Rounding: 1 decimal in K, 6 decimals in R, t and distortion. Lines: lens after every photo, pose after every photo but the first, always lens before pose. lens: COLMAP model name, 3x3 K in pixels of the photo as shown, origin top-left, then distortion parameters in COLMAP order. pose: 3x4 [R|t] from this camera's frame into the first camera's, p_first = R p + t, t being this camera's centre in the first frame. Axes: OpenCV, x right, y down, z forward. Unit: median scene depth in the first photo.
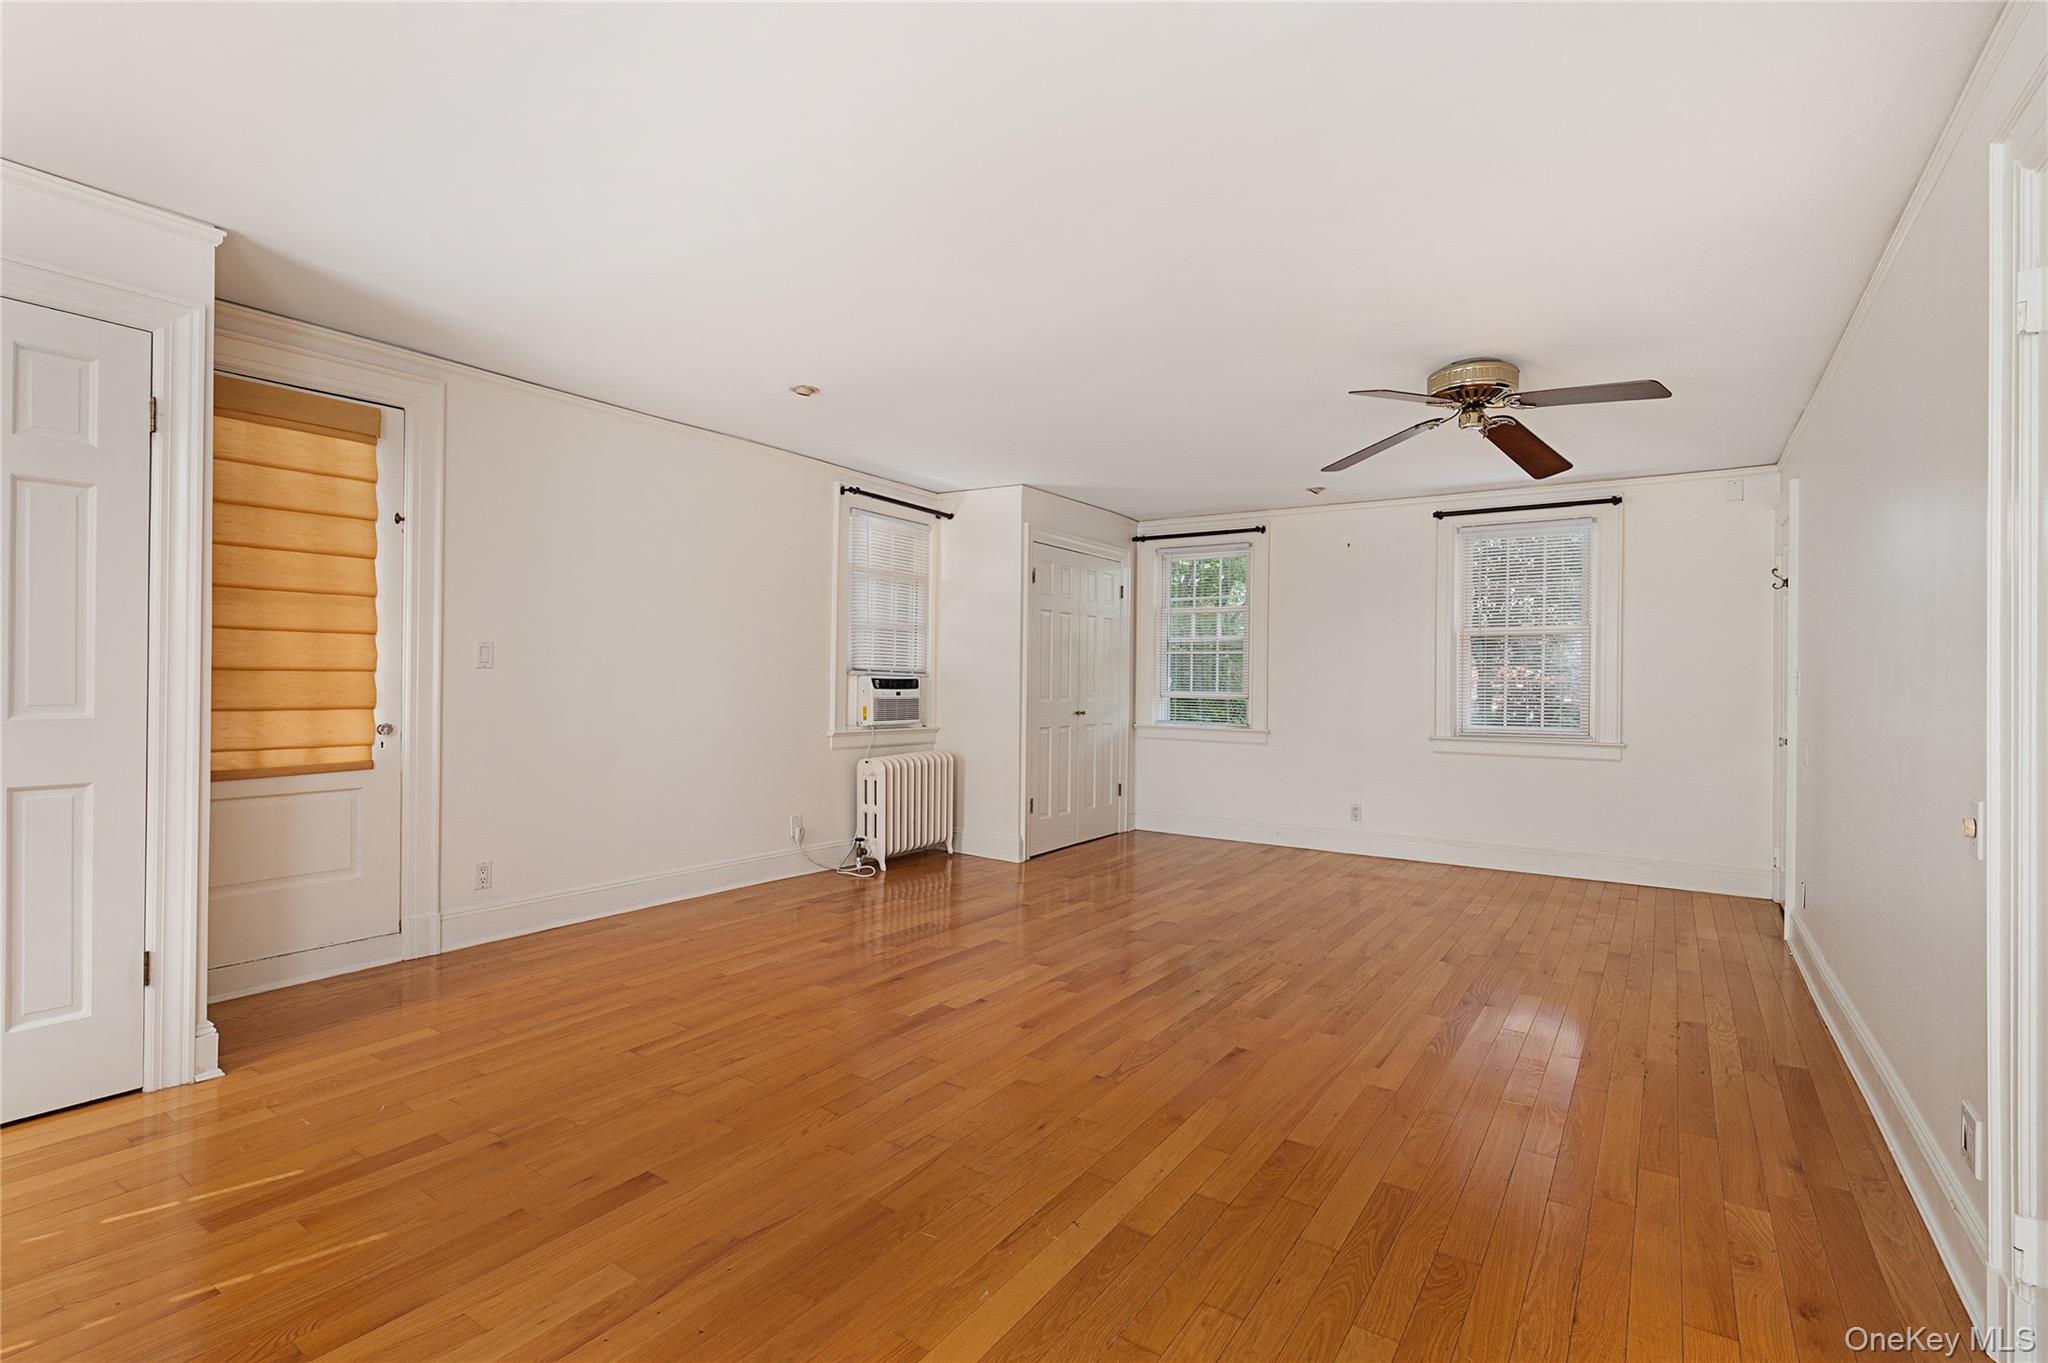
lens RADIAL K [[947.5, 0, 1022.3], [0, 947.5, 673.9], [0, 0, 1]] dist [0.004158, 0.001115]
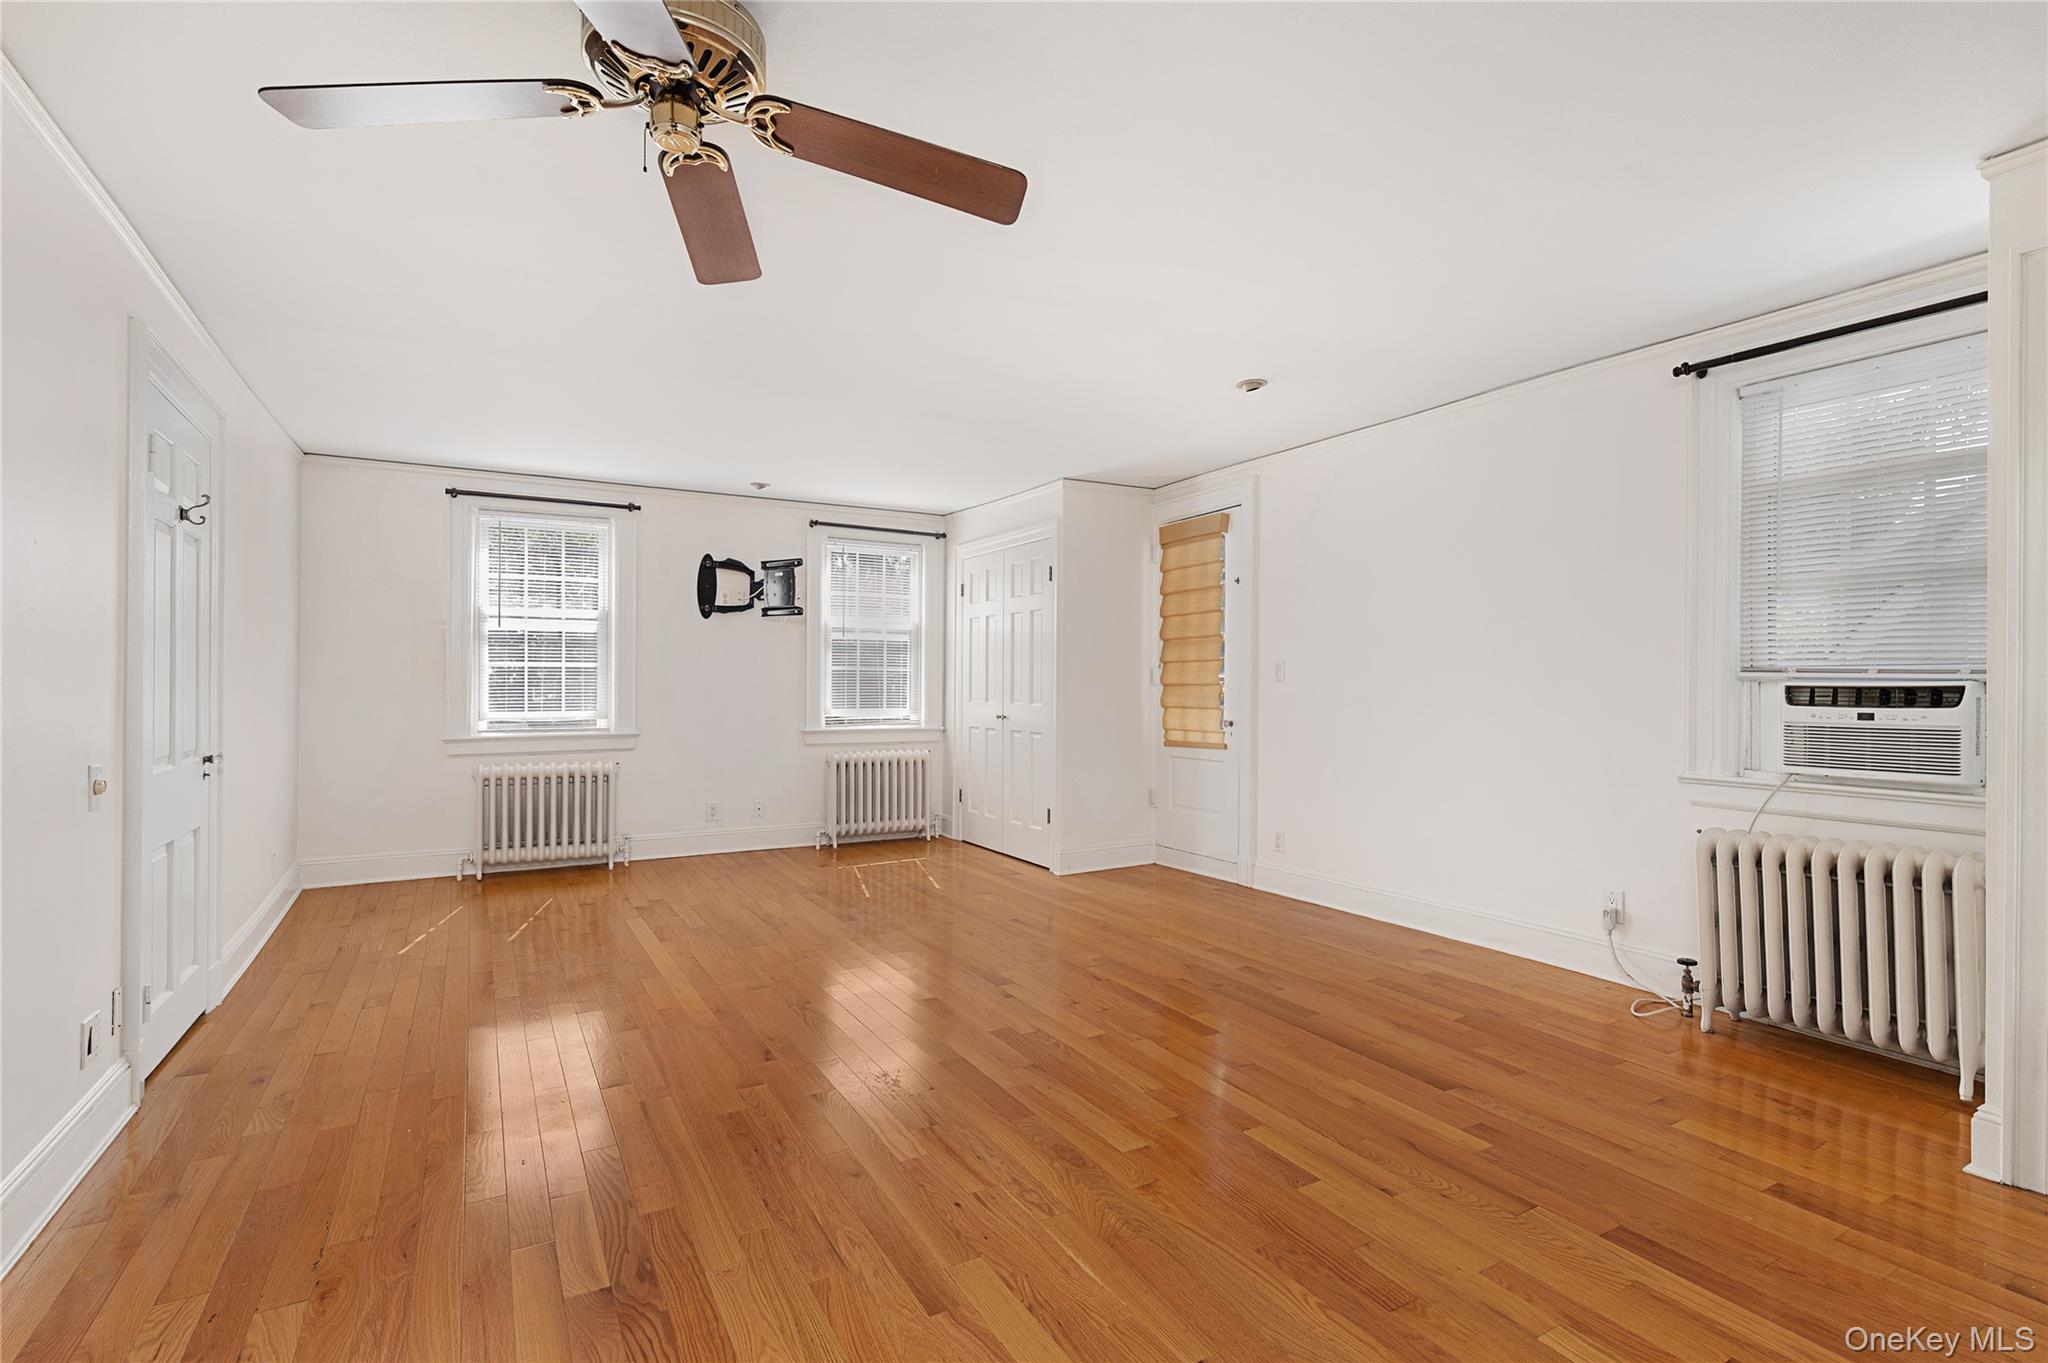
lens RADIAL K [[947.5, 0, 1022.1], [0, 947.5, 681.0], [0, 0, 1]] dist [0.004158, 0.001115]
pose [[-0.430544, -0.019054, -0.902368, 0.819735], [-0.002115, 0.999796, -0.020102, 0.021622], [0.902567, -0.006747, -0.430496, 1.350107]]
